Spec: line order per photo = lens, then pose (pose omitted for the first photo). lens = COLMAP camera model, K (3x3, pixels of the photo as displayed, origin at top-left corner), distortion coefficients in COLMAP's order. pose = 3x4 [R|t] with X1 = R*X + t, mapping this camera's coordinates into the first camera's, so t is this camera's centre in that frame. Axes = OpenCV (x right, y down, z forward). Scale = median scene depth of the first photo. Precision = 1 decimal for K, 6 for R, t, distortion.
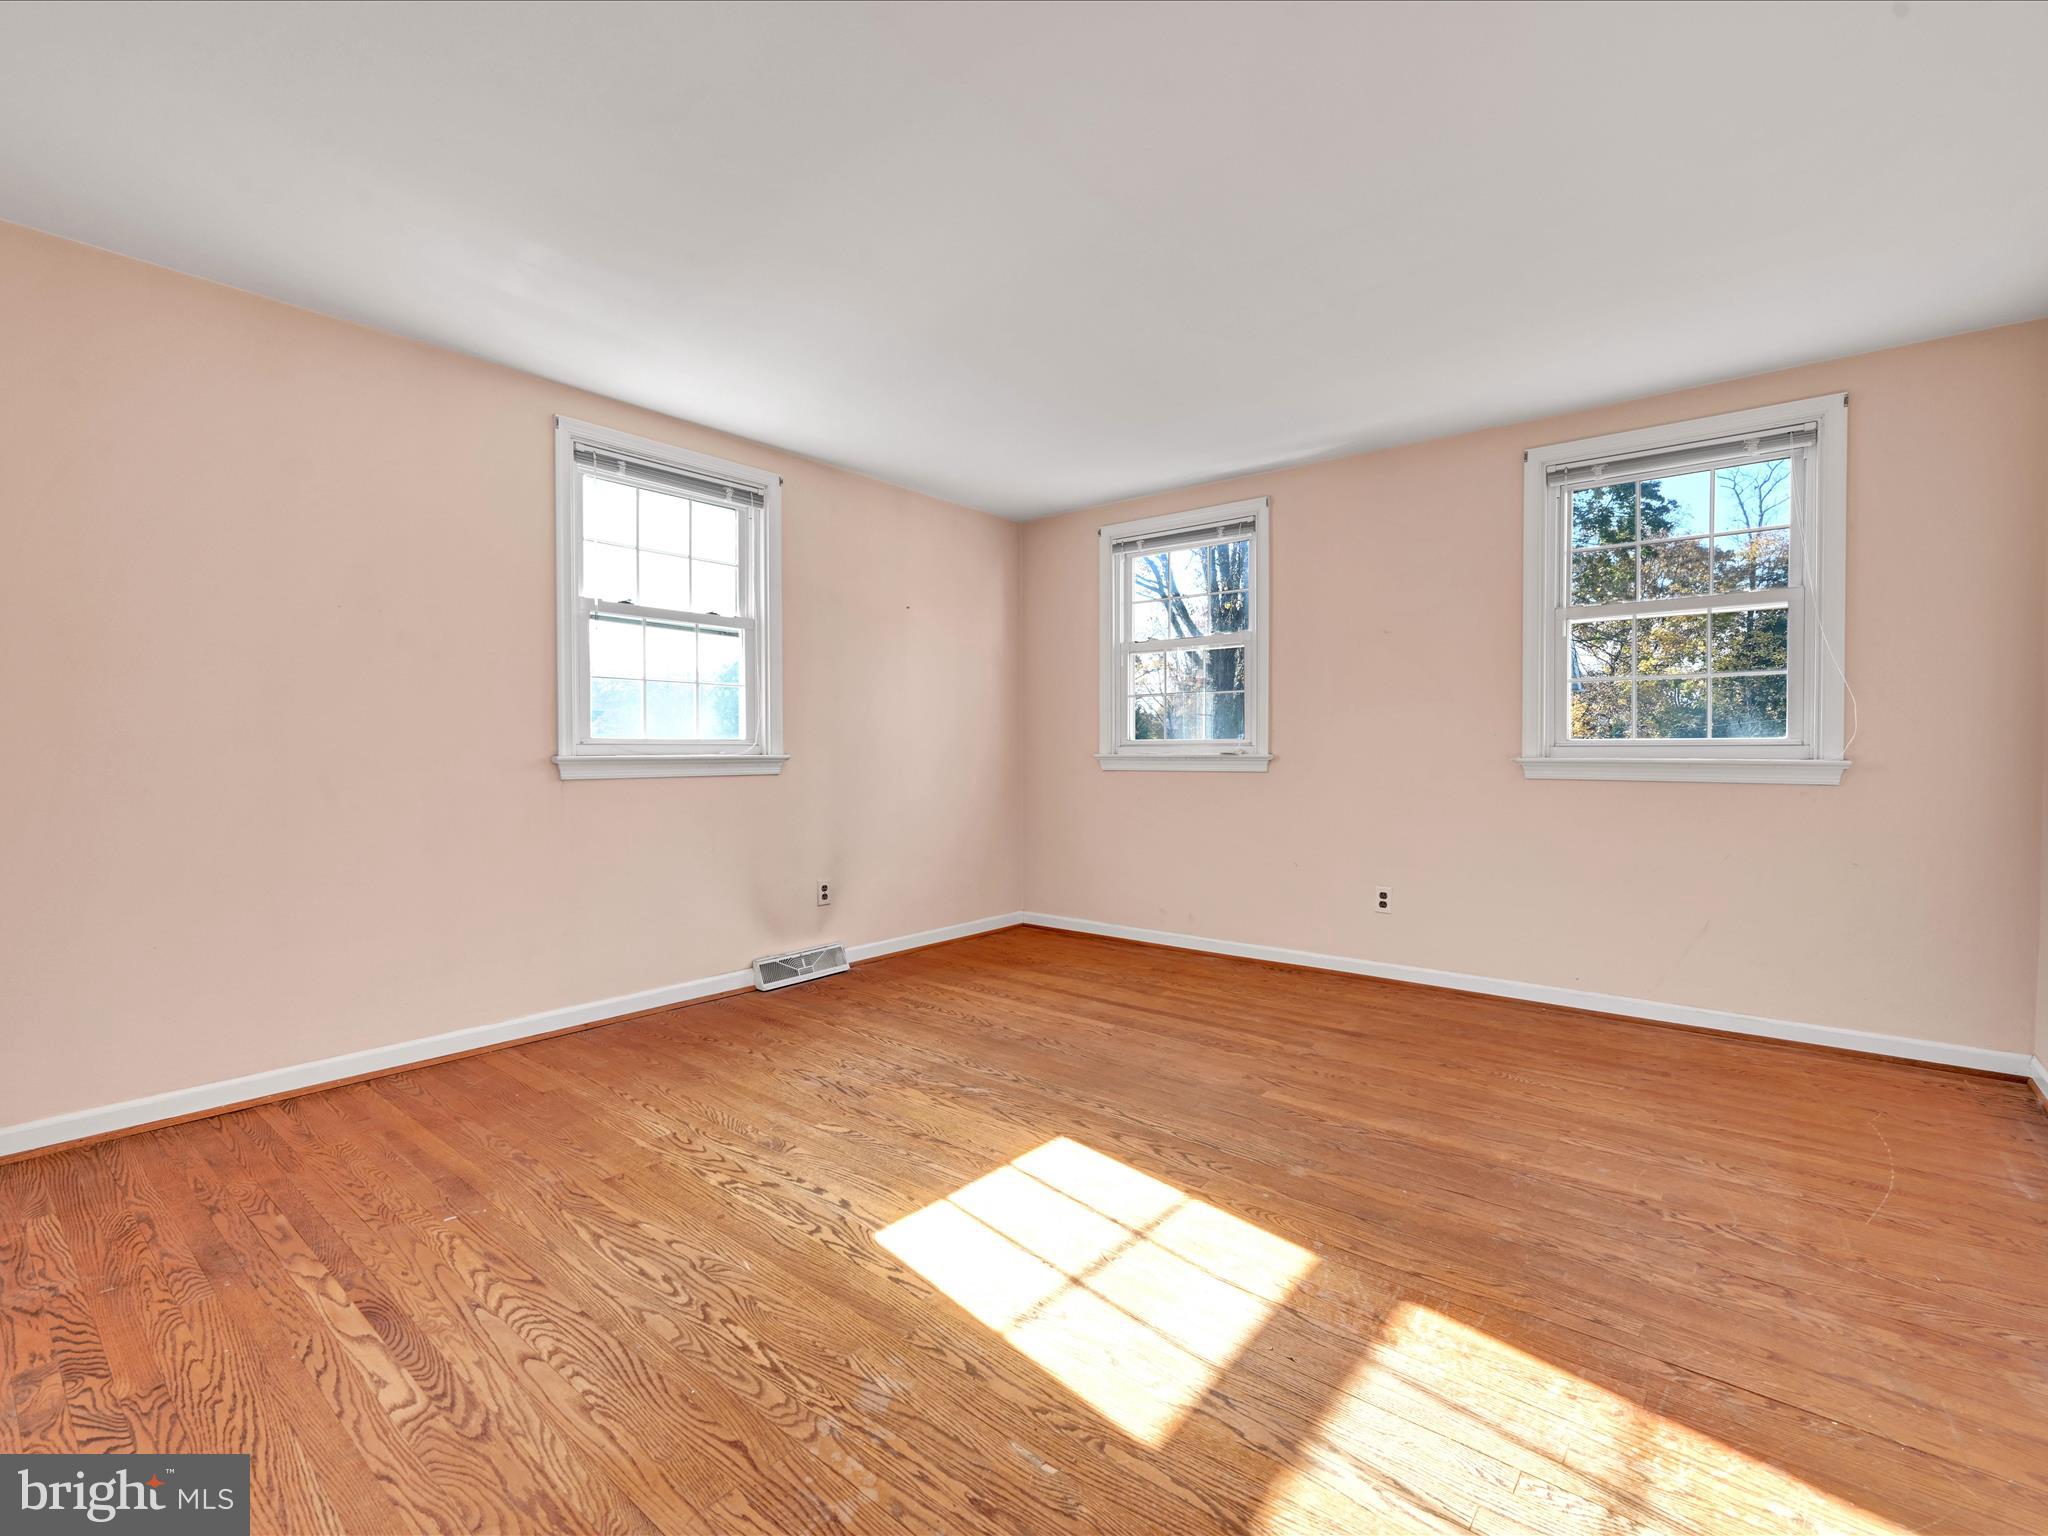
lens RADIAL K [[905.4, 0, 1021.9], [0, 905.4, 759.5], [0, 0, 1]] dist [-0.007536, -0.000297]
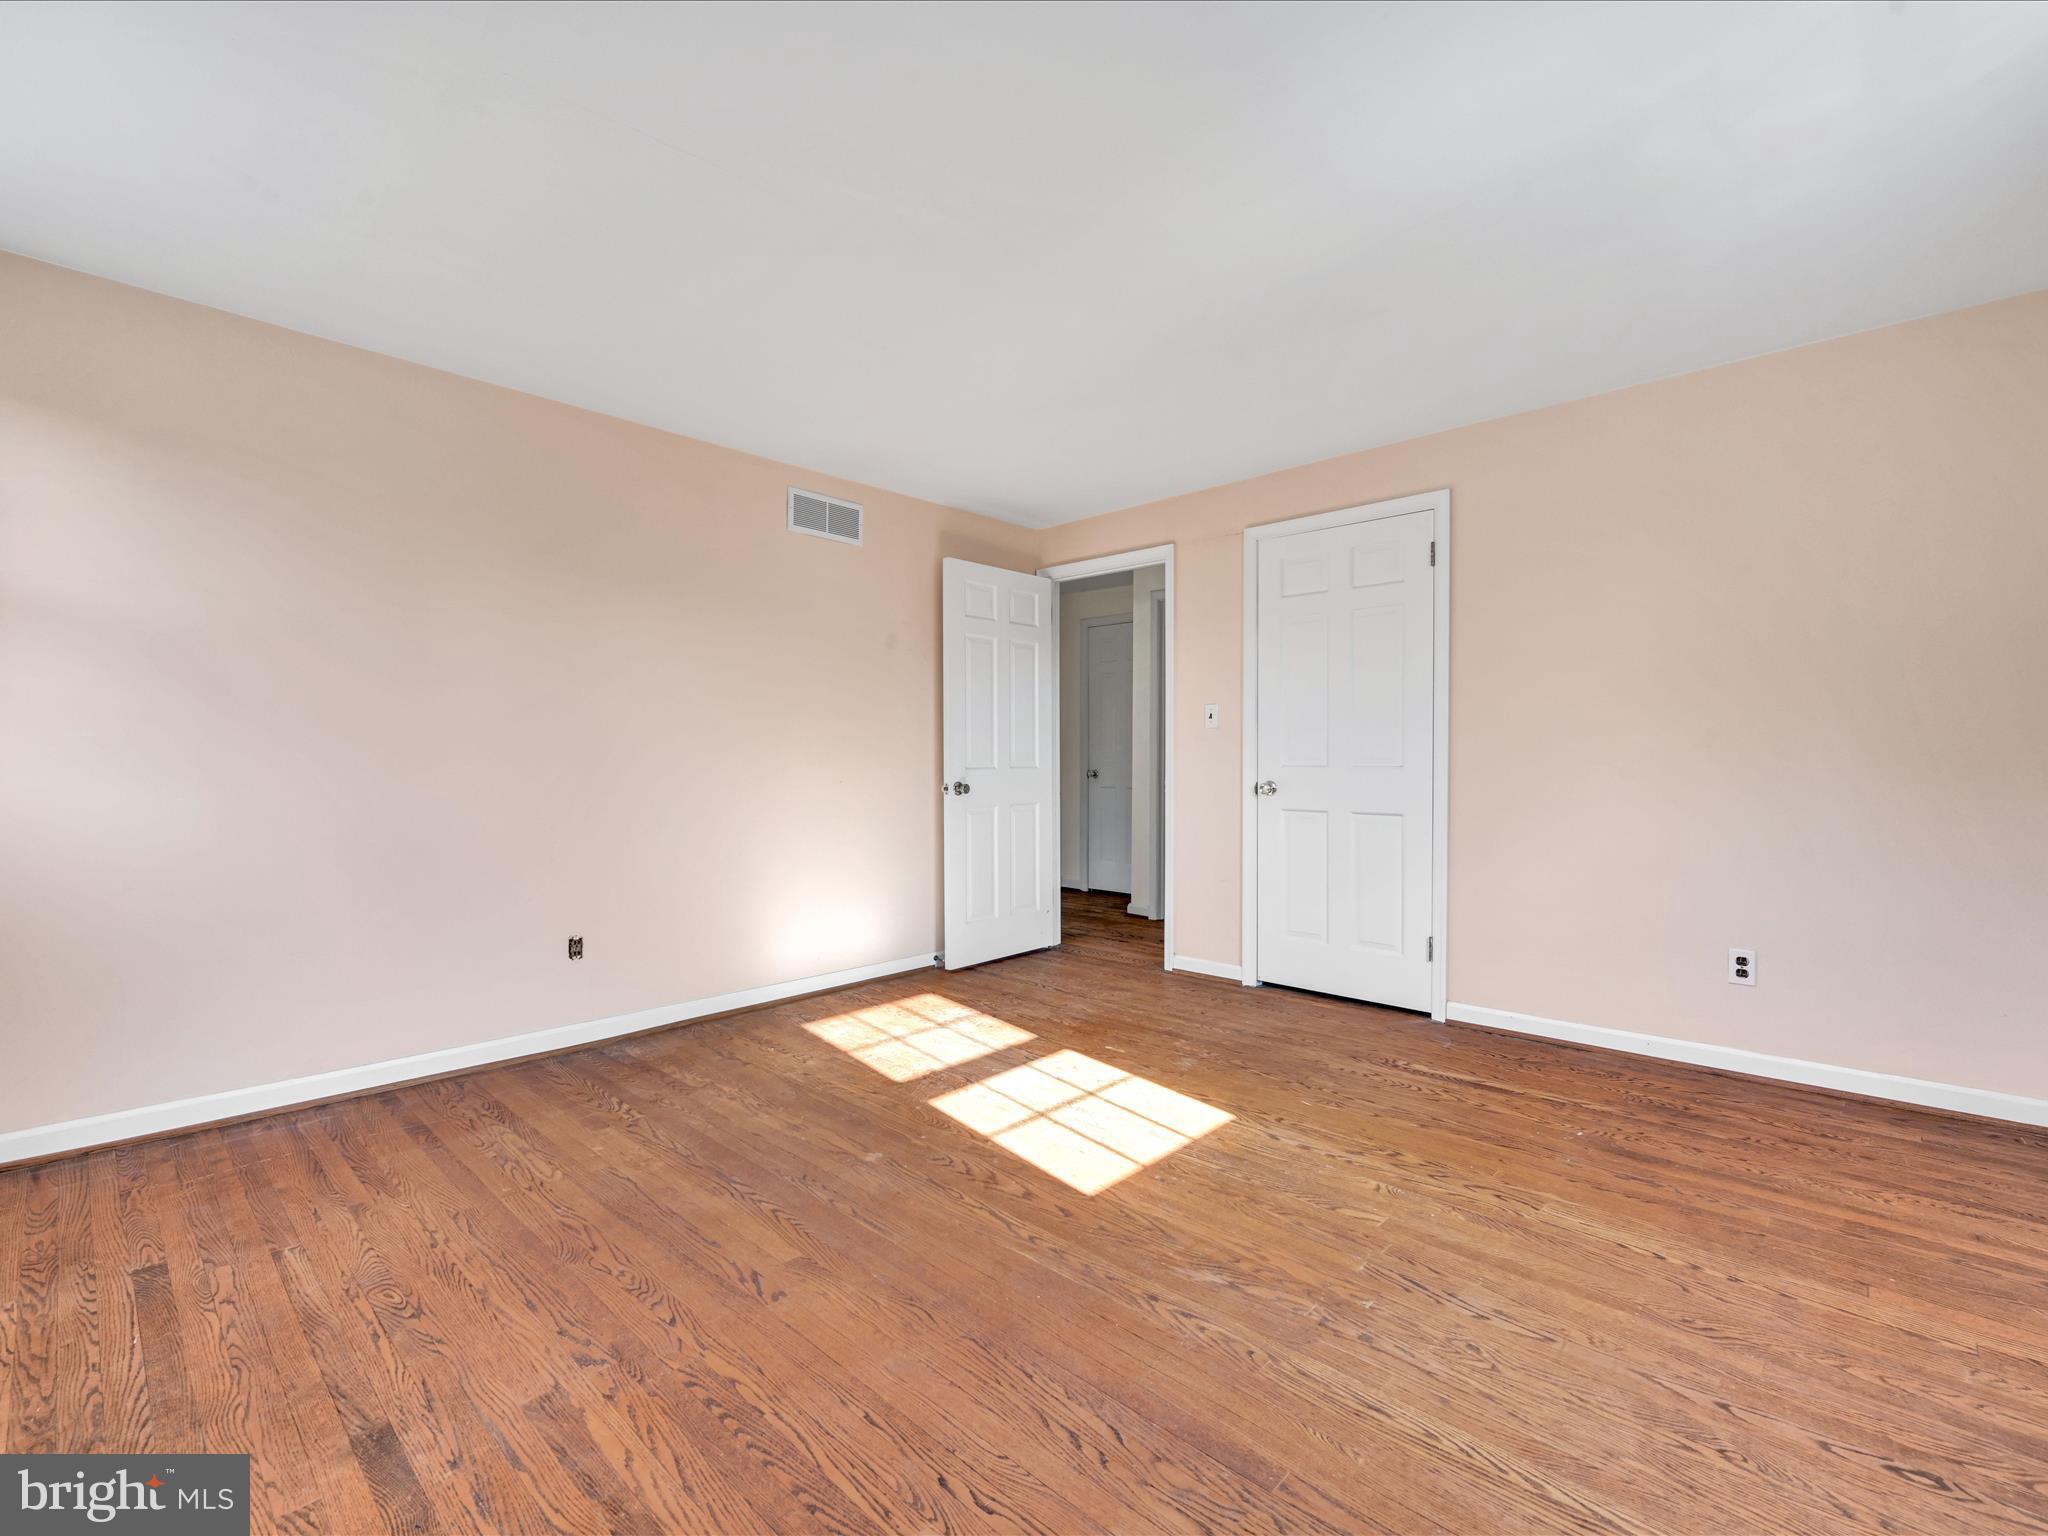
lens RADIAL K [[905.4, 0, 1025.3], [0, 905.4, 765.0], [0, 0, 1]] dist [-0.007536, -0.000297]
pose [[-0.997146, 0.000253, 0.075492, 0.047239], [0.001937, 0.999751, 0.022235, -0.038662], [-0.075467, 0.022318, -0.996898, 2.278377]]
